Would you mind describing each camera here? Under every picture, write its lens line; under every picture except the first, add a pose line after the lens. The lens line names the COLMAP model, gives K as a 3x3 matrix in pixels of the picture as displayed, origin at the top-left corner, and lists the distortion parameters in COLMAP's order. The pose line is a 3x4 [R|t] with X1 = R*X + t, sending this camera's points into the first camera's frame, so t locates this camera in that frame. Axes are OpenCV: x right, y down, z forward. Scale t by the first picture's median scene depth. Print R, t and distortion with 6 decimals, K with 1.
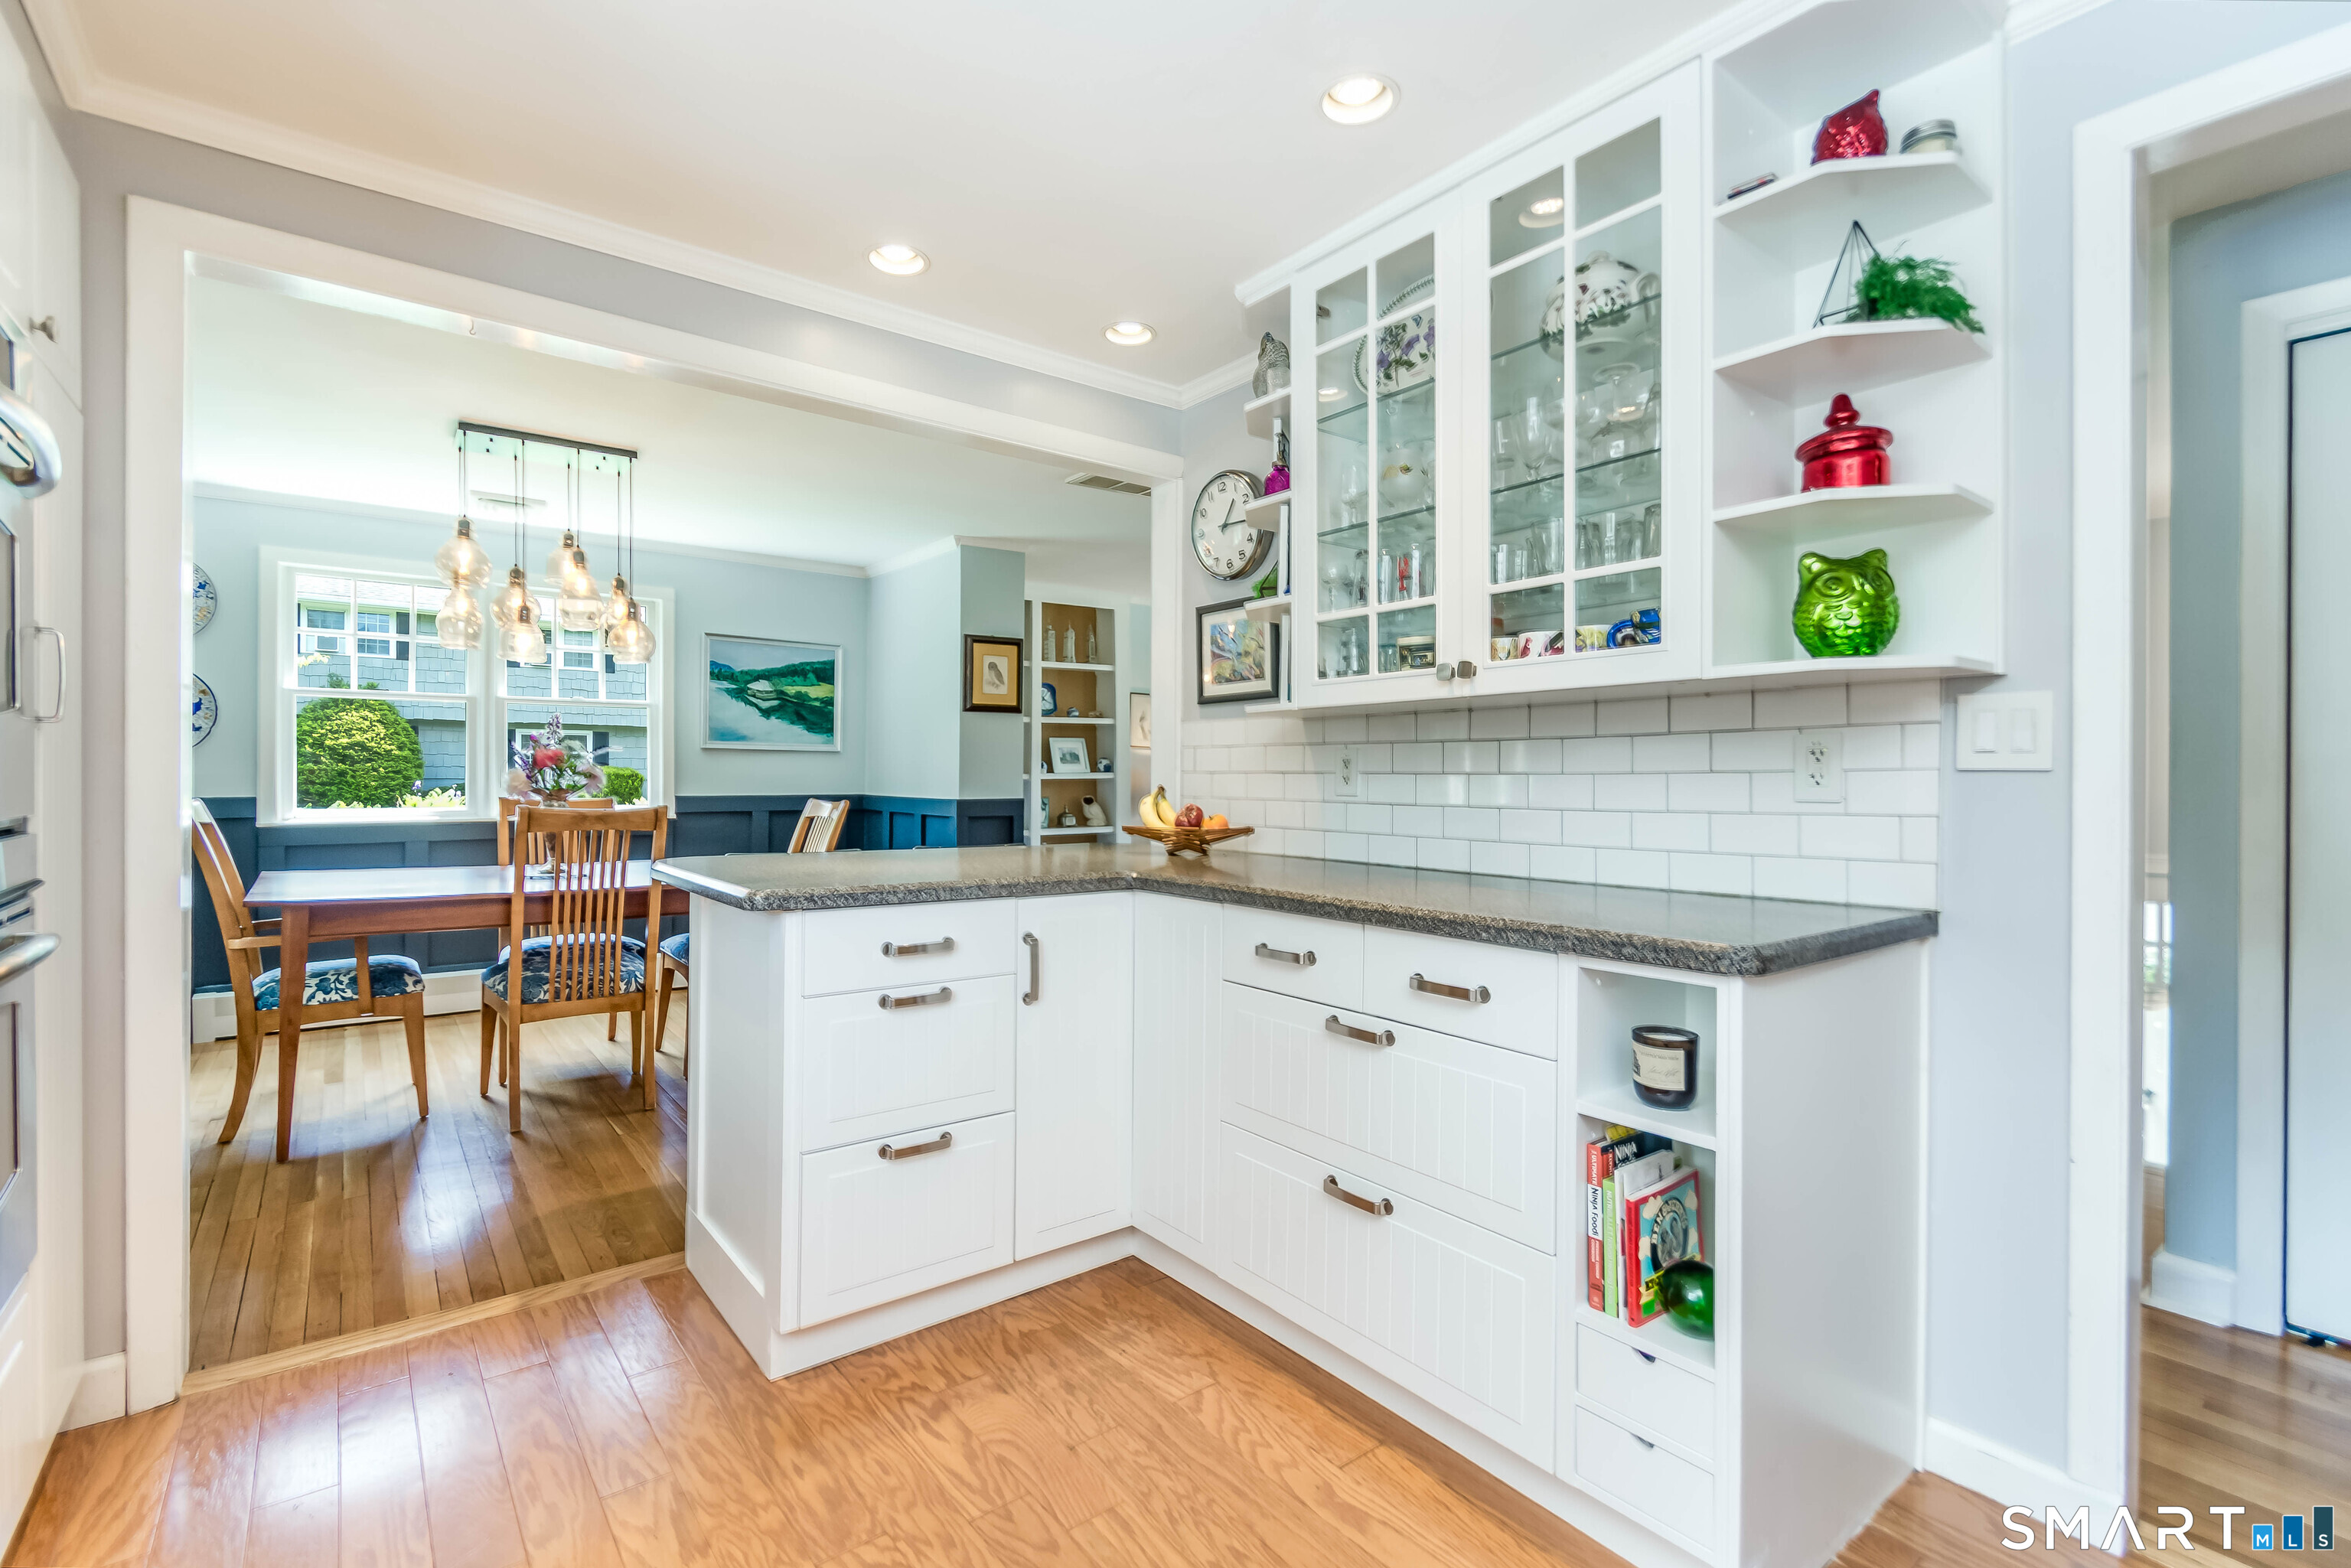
lens RADIAL K [[1028.8, 0, 1109.6], [0, 1028.8, 784.3], [0, 0, 1]] dist [0.023485, 0.000008]
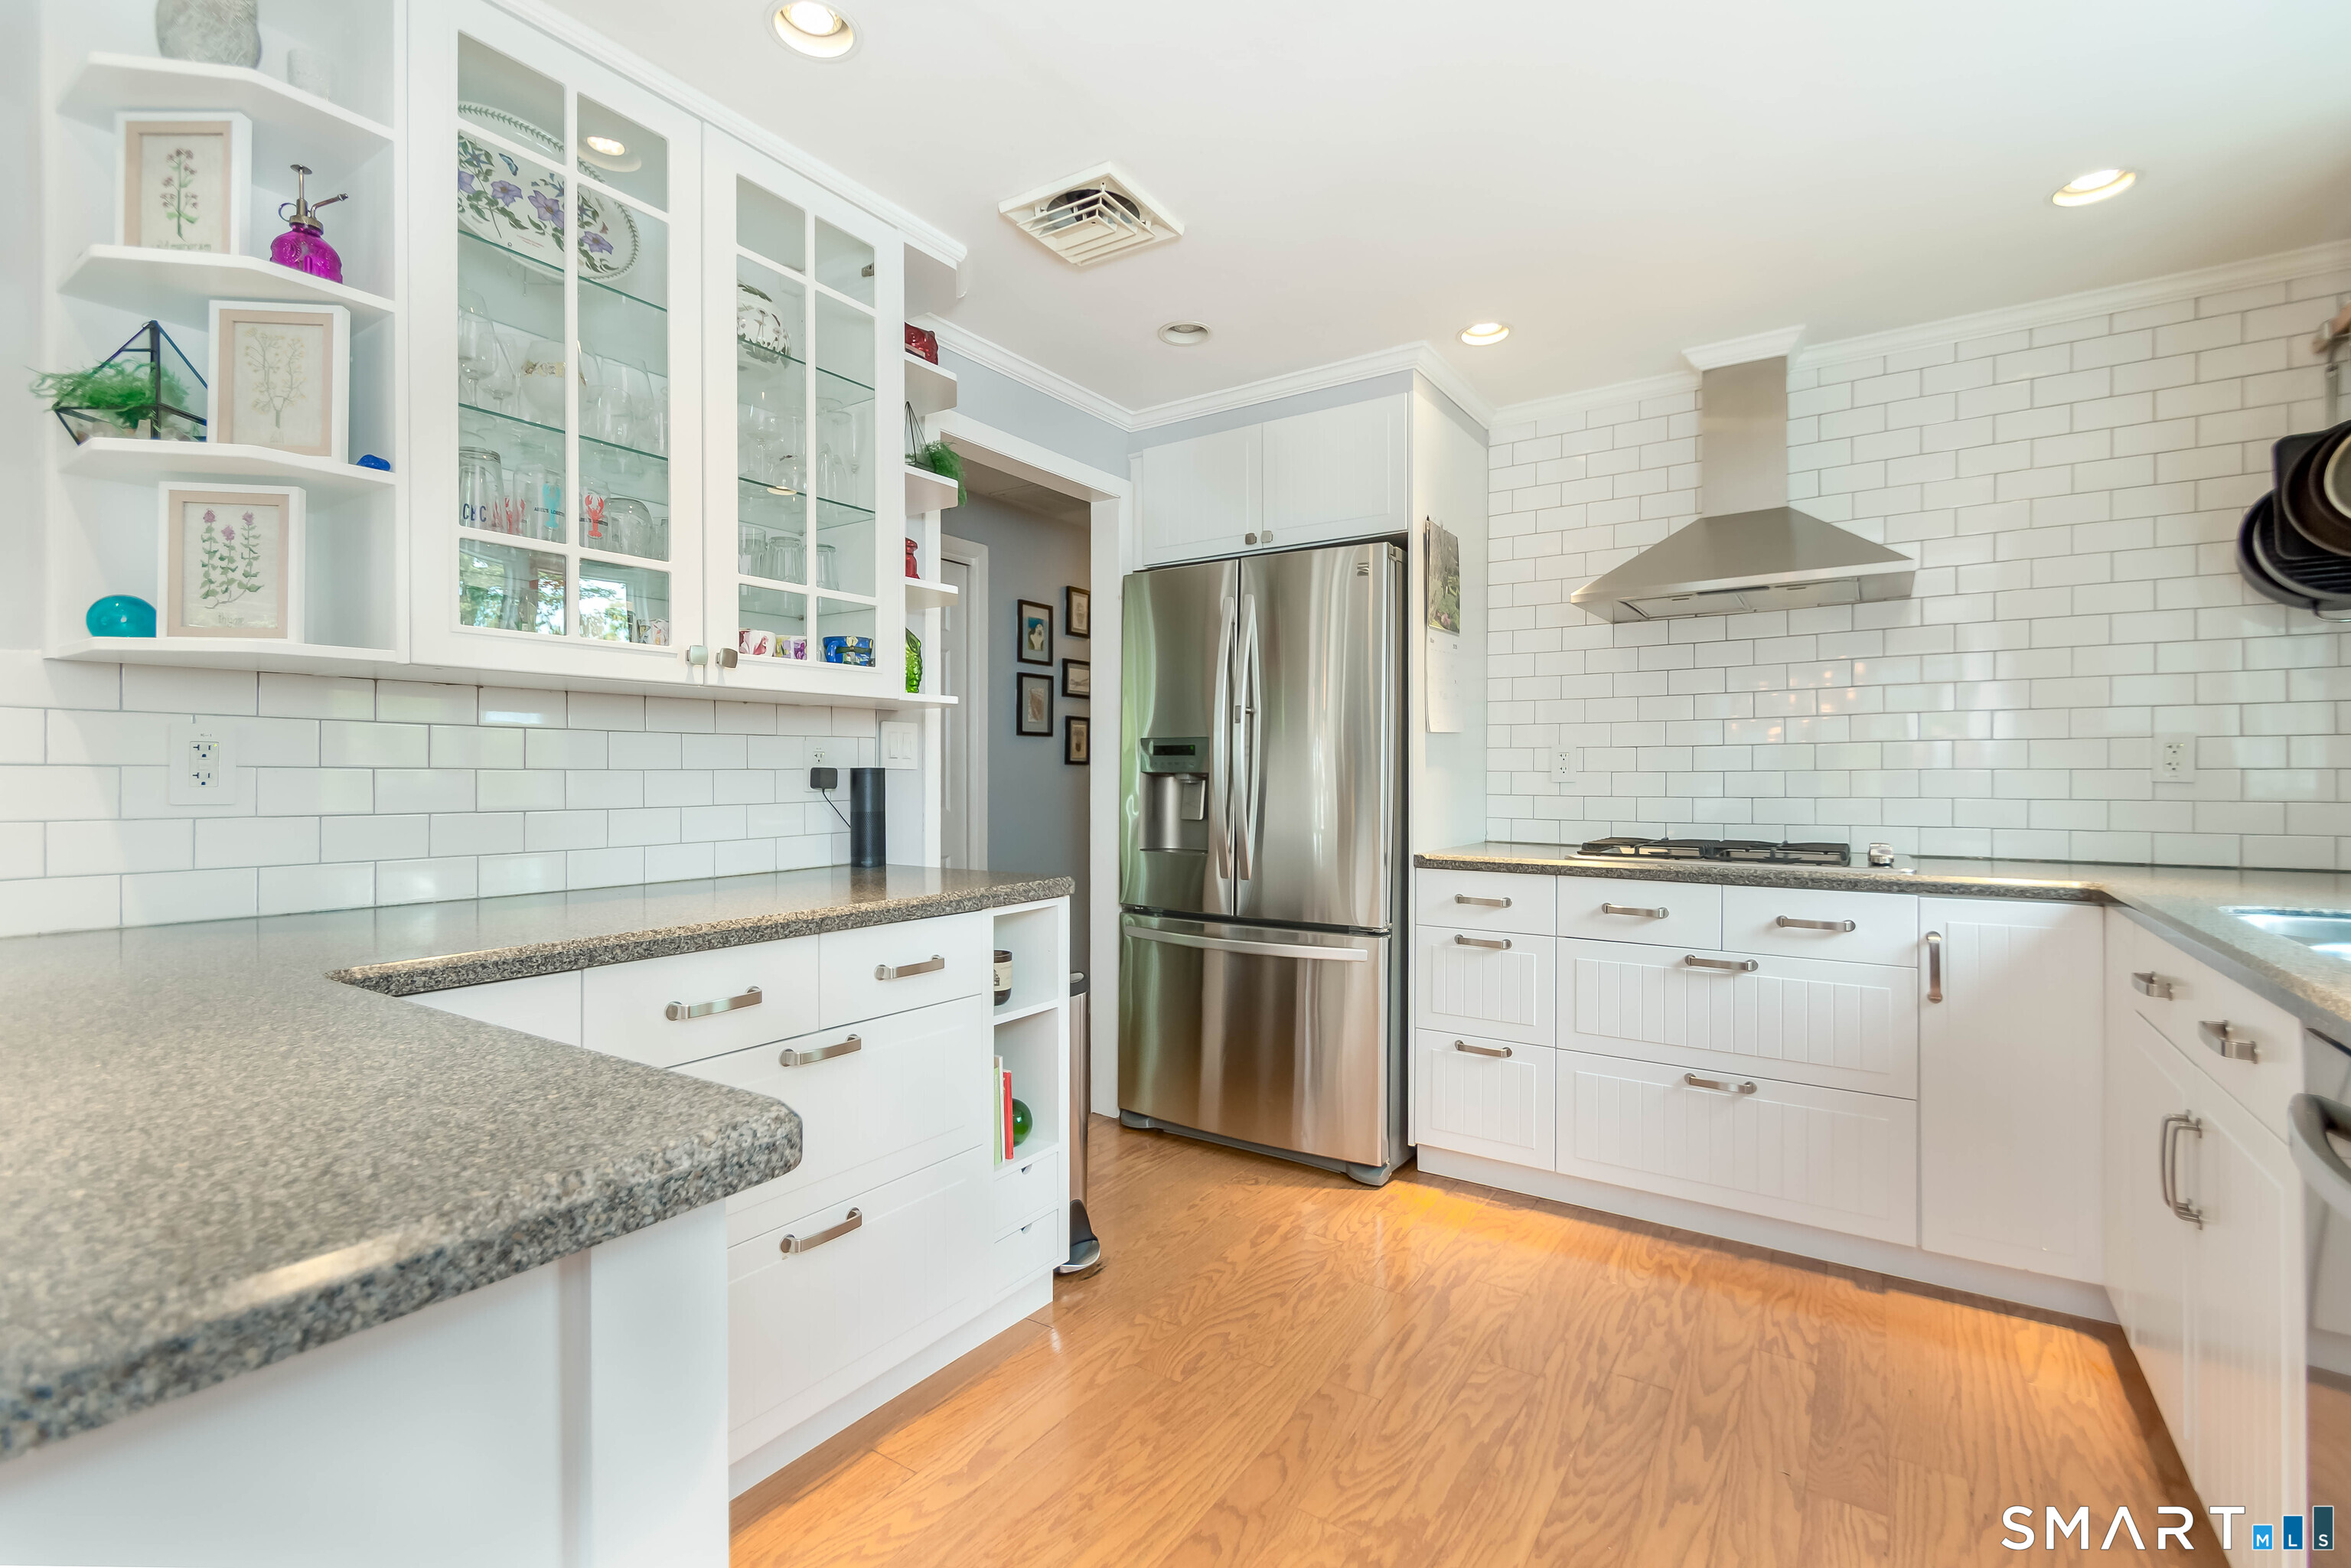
lens RADIAL K [[1044.8, 0, 1164.8], [0, 1044.8, 781.2], [0, 0, 1]] dist [0.002441, 0.000051]
pose [[-0.341260, -0.007478, 0.939939, -0.668049], [0.006081, 0.999930, 0.010164, -0.007483], [-0.939949, 0.009184, -0.341190, 0.942134]]
